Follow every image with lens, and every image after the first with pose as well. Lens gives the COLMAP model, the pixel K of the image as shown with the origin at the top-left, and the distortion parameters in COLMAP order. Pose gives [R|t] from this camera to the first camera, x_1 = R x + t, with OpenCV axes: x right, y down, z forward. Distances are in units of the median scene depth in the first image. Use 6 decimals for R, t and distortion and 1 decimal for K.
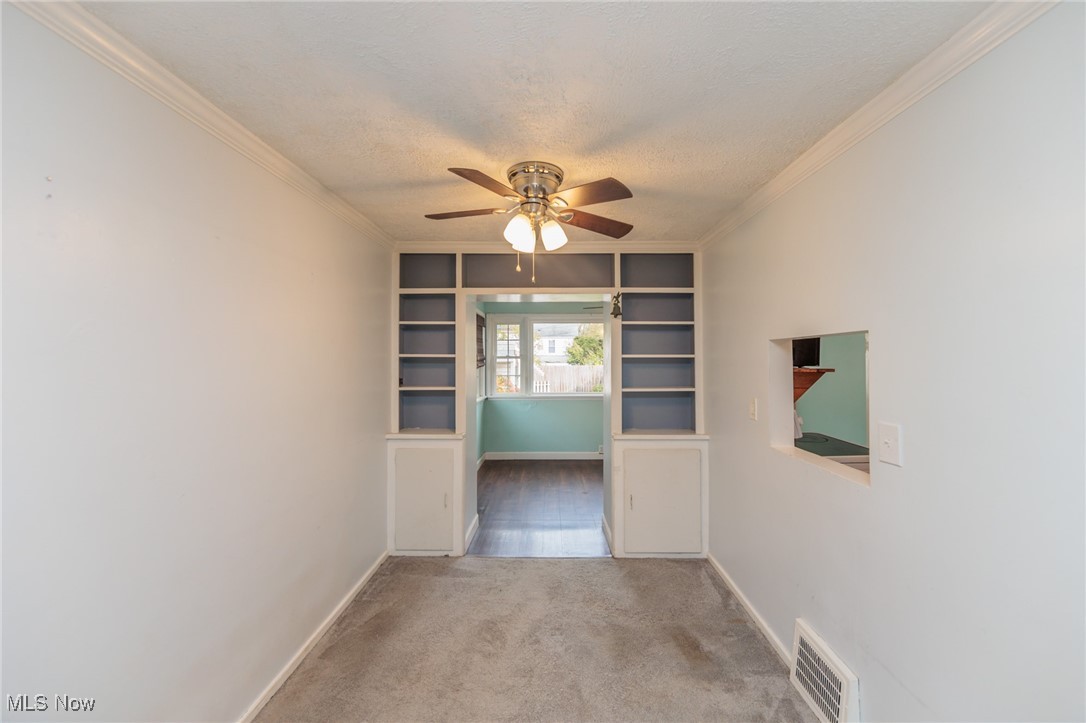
lens RADIAL K [[429.8, 0, 549.4], [0, 429.8, 355.5], [0, 0, 1]] dist [-0.003484, 0.000302]
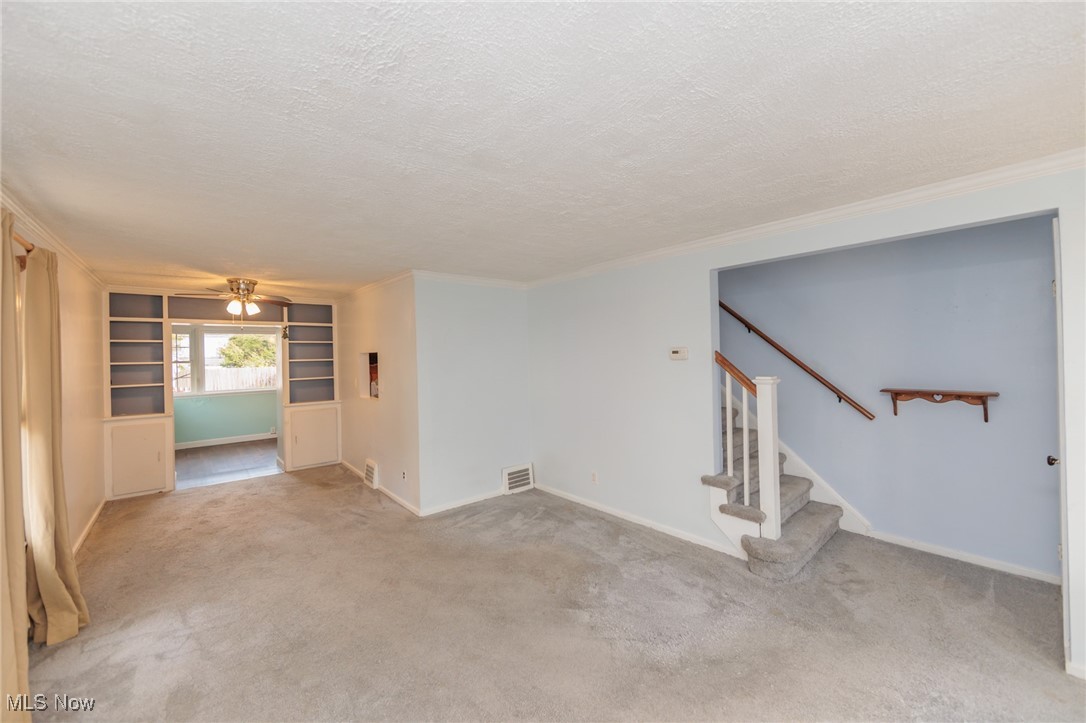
lens RADIAL K [[429.8, 0, 552.3], [0, 429.8, 354.2], [0, 0, 1]] dist [-0.003484, 0.000302]
pose [[0.756391, -0.012534, 0.654000, -0.171762], [0.012406, 0.999911, 0.004815, -0.020758], [-0.654002, 0.004472, 0.756479, -1.076515]]
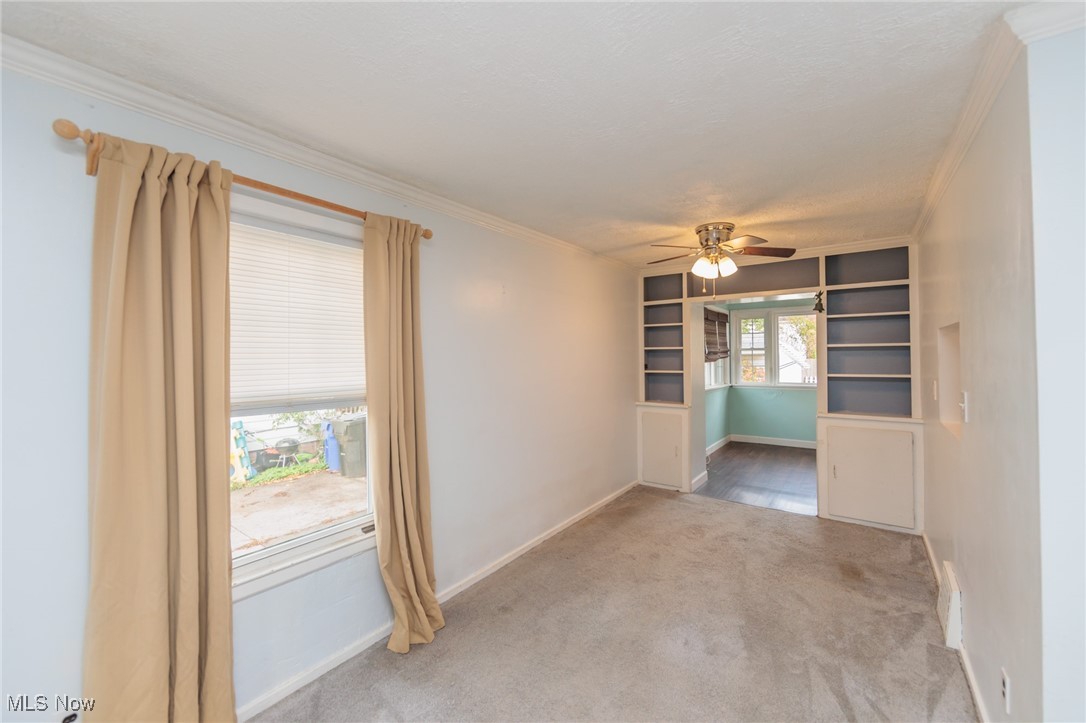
lens RADIAL K [[429.8, 0, 543.3], [0, 429.8, 355.0], [0, 0, 1]] dist [-0.003484, 0.000302]
pose [[0.808468, -0.008484, -0.588479, 0.231030], [0.015321, 0.999861, 0.006633, 0.006999], [0.588341, -0.014379, 0.808485, -0.378231]]
